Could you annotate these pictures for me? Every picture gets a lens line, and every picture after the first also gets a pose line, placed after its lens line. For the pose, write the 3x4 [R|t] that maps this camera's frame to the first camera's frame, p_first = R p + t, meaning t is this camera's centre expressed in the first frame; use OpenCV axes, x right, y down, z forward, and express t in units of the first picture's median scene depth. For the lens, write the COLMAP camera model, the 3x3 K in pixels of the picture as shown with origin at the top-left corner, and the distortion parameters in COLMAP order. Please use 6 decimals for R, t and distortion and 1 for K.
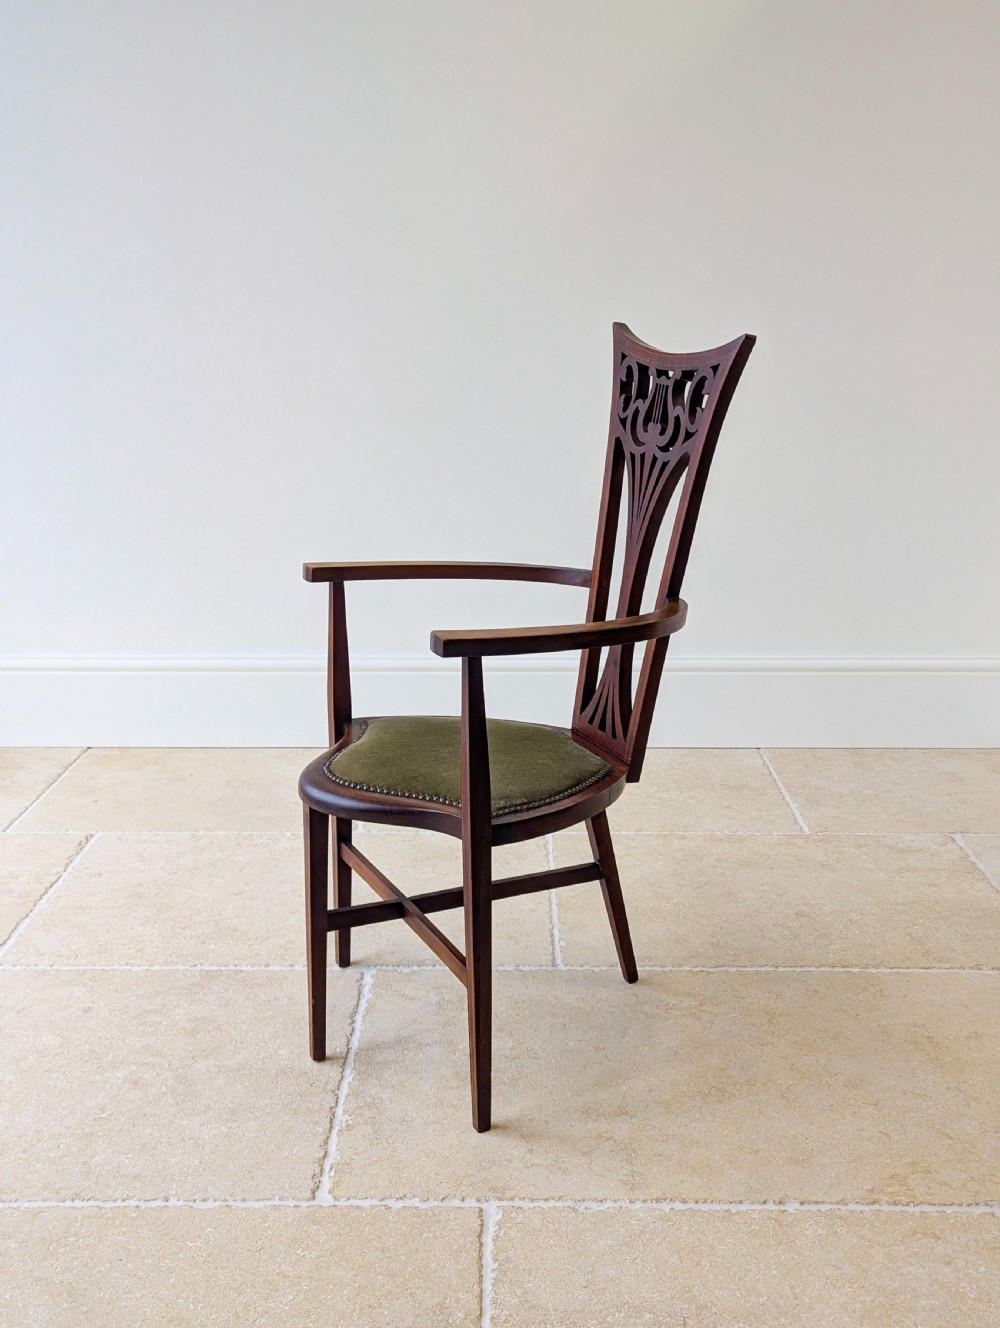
lens RADIAL K [[1424.7, 0, 494.3], [0, 1424.7, 651.5], [0, 0, 1]] dist [0.040151, 0.000000]
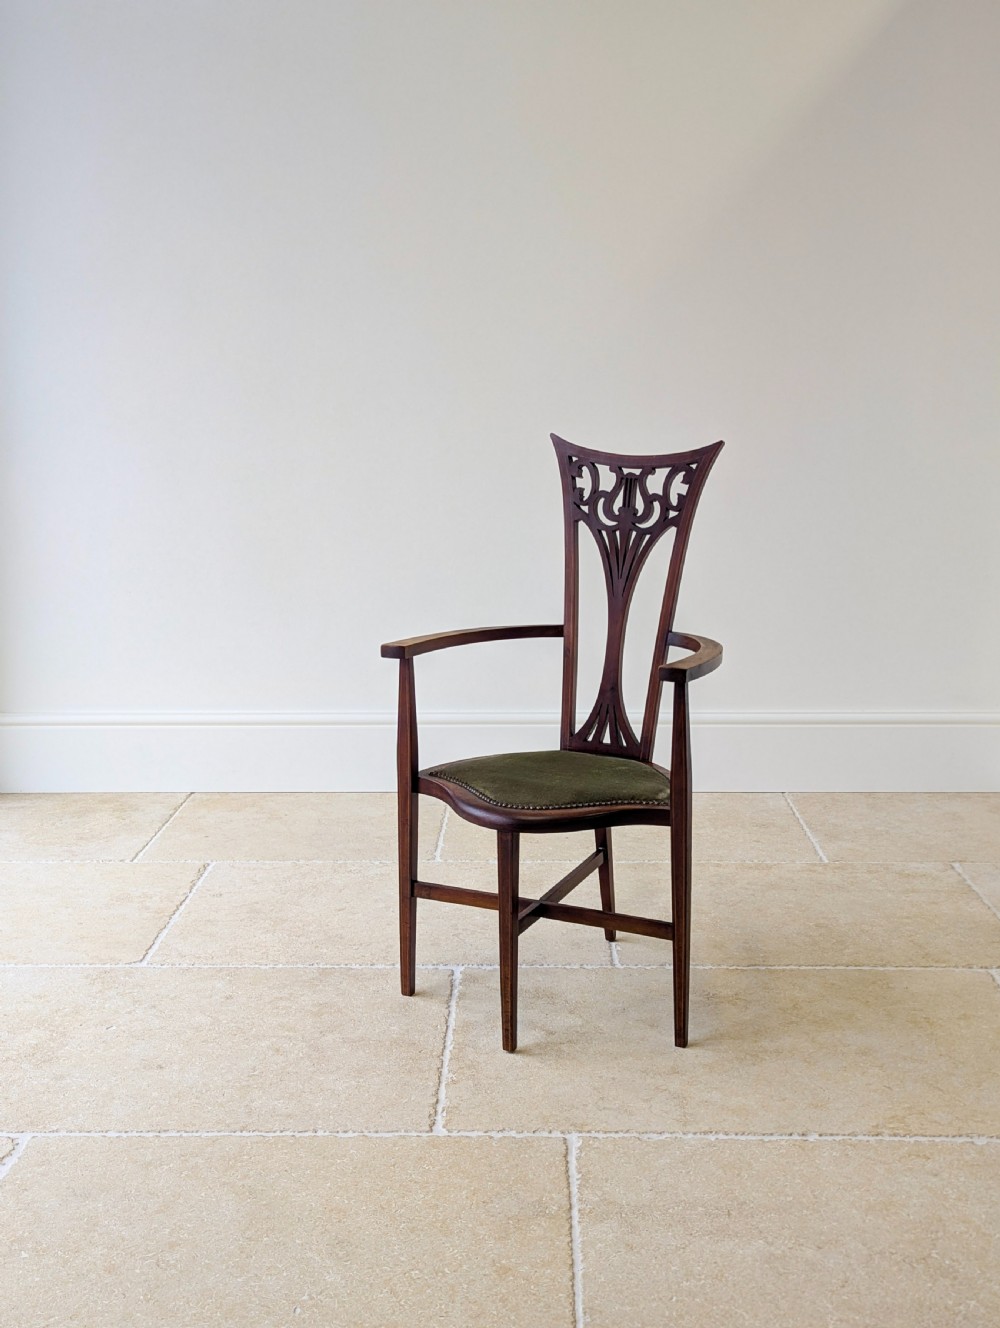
lens RADIAL K [[1424.7, 0, 499.2], [0, 1424.7, 641.0], [0, 0, 1]] dist [0.040151, 0.000000]
pose [[0.999908, -0.002650, -0.013331, -0.039260], [0.001892, 0.998398, -0.056551, 0.018536], [0.013460, 0.056521, 0.998311, -0.225796]]
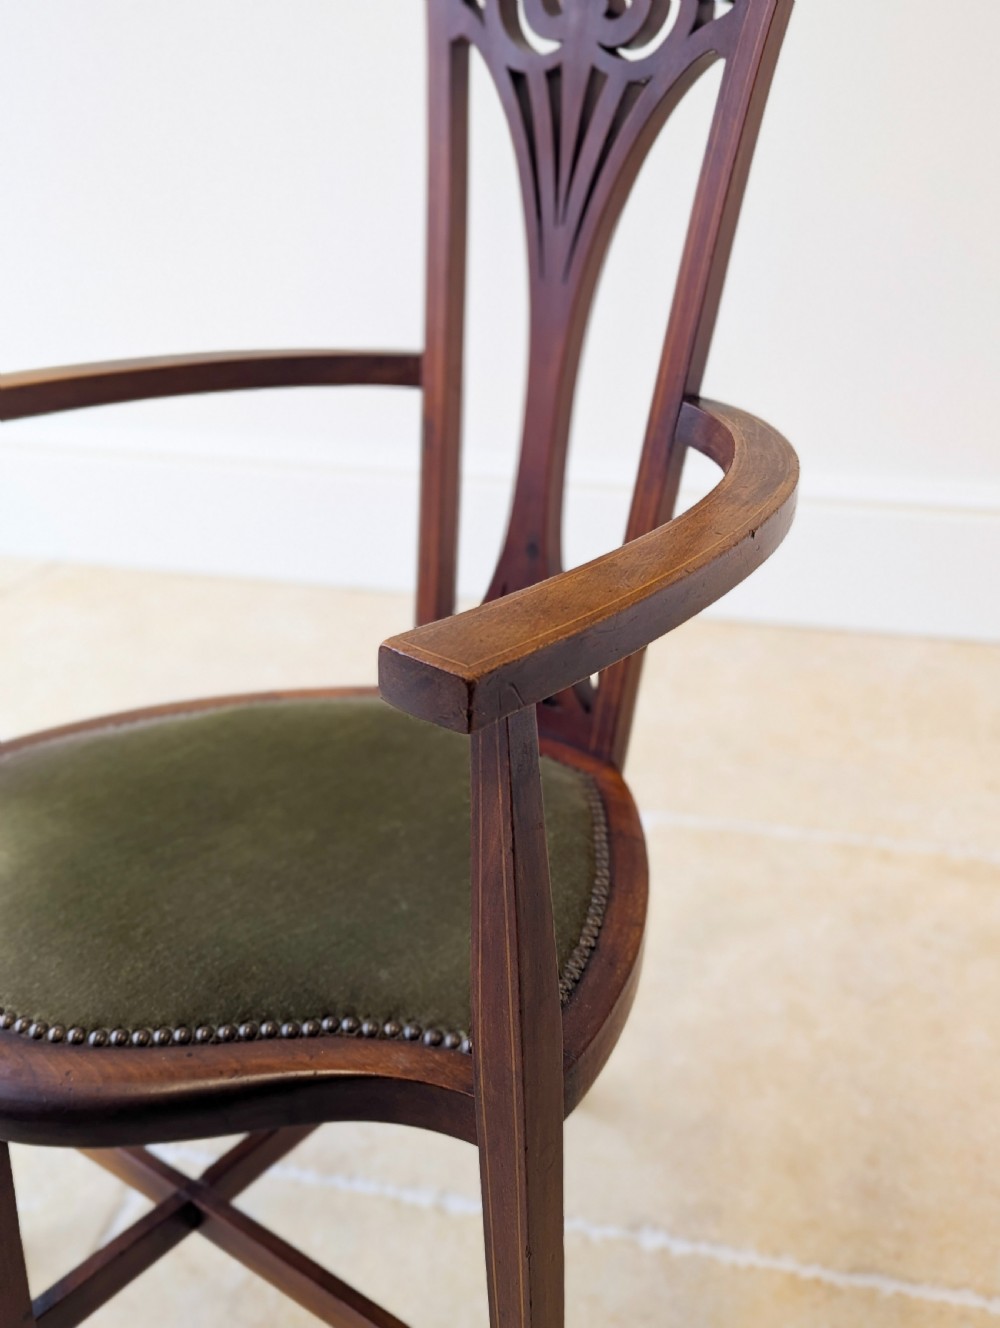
lens RADIAL K [[1424.7, 0, 518.5], [0, 1424.7, 662.2], [0, 0, 1]] dist [0.040151, 0.000000]
pose [[0.972369, 0.088062, -0.216201, 0.143918], [-0.040579, 0.975783, 0.214943, -0.073135], [0.229894, -0.200231, 0.952395, 0.616618]]
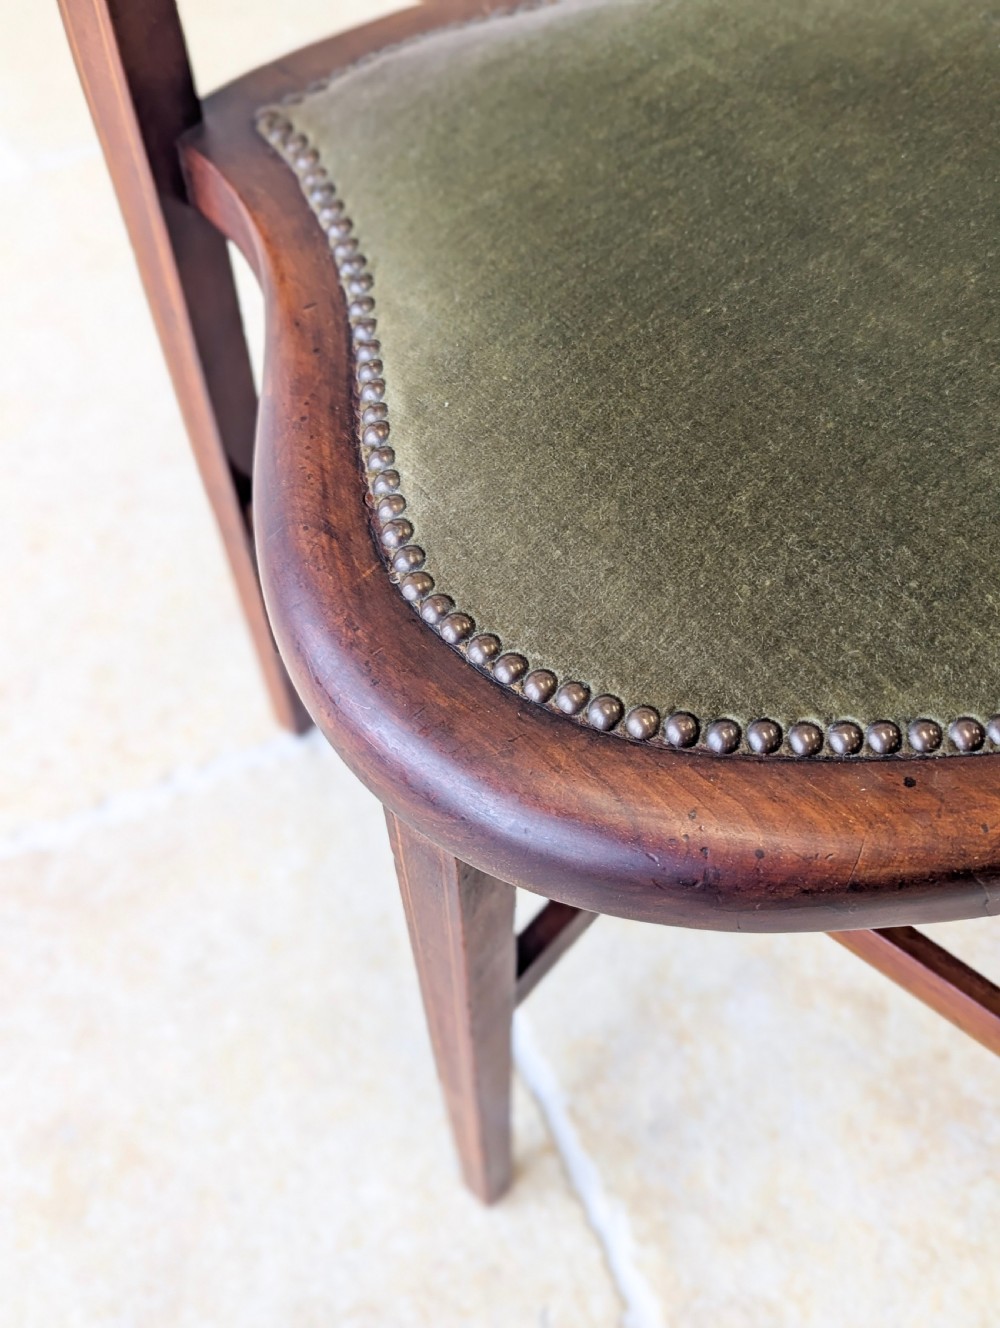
lens RADIAL K [[1424.7, 0, 513.5], [0, 1424.7, 662.7], [0, 0, 1]] dist [0.040151, 0.000000]
pose [[0.959291, 0.220946, -0.175908, -0.009296], [-0.043135, 0.730177, 0.681895, -0.038655], [0.279106, -0.646548, 0.709983, 0.765181]]
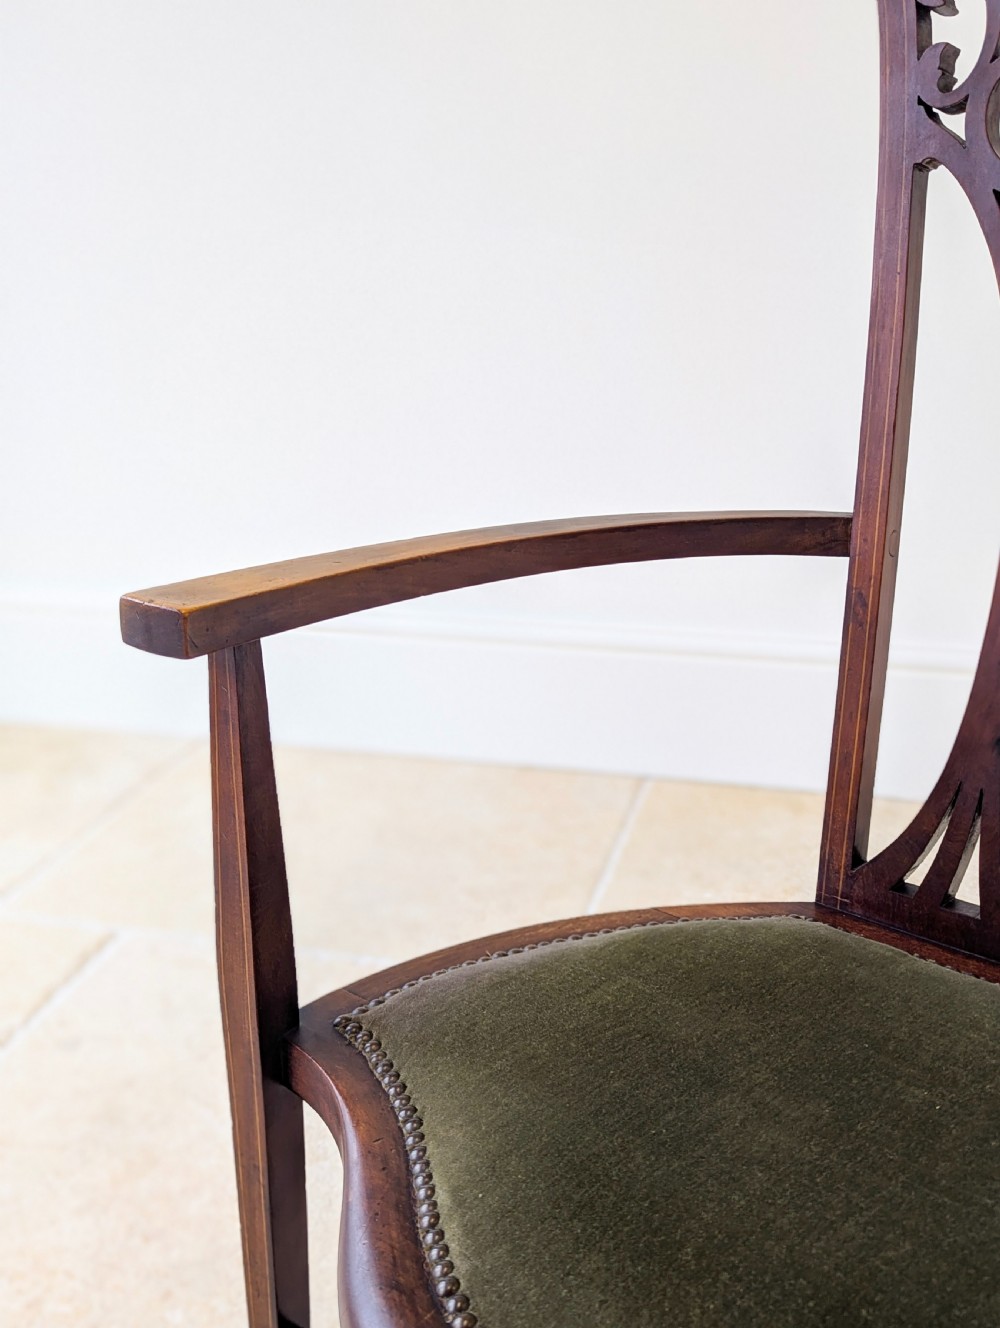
lens RADIAL K [[1424.7, 0, 528.6], [0, 1424.7, 659.9], [0, 0, 1]] dist [0.040151, 0.000000]
pose [[0.973136, 0.065252, -0.220791, 0.005324], [-0.043621, 0.993882, 0.101468, -0.066696], [0.226061, -0.089111, 0.970029, 0.657459]]
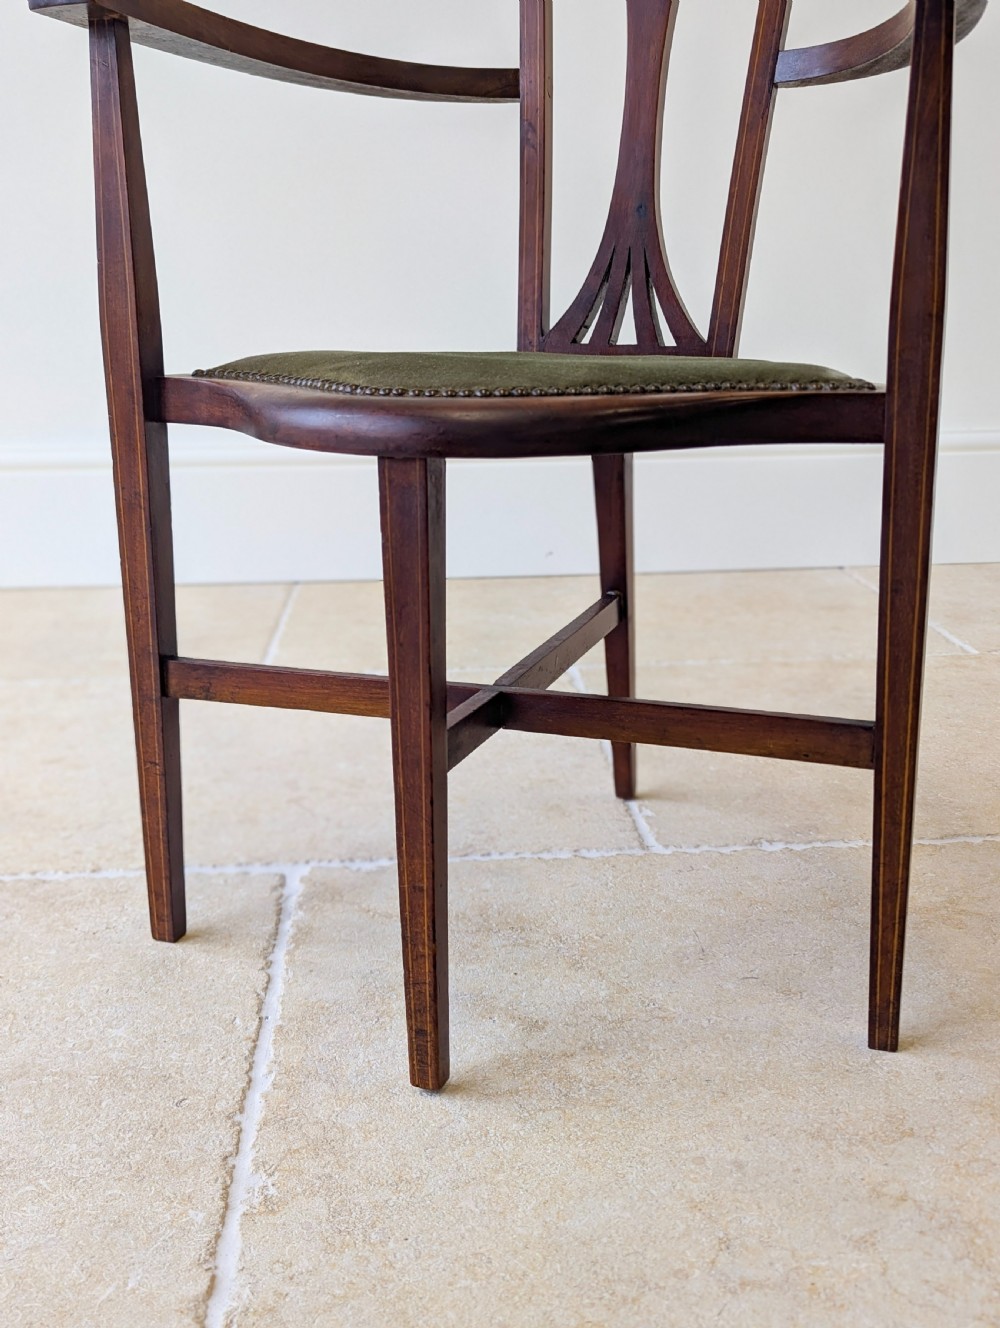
lens RADIAL K [[1424.7, 0, 503.3], [0, 1424.7, 666.1], [0, 0, 1]] dist [0.040151, 0.000000]
pose [[0.996547, -0.030266, 0.077316, -0.054057], [0.028025, 0.999160, 0.029900, 0.146258], [-0.078156, -0.027630, 0.996558, 0.515098]]
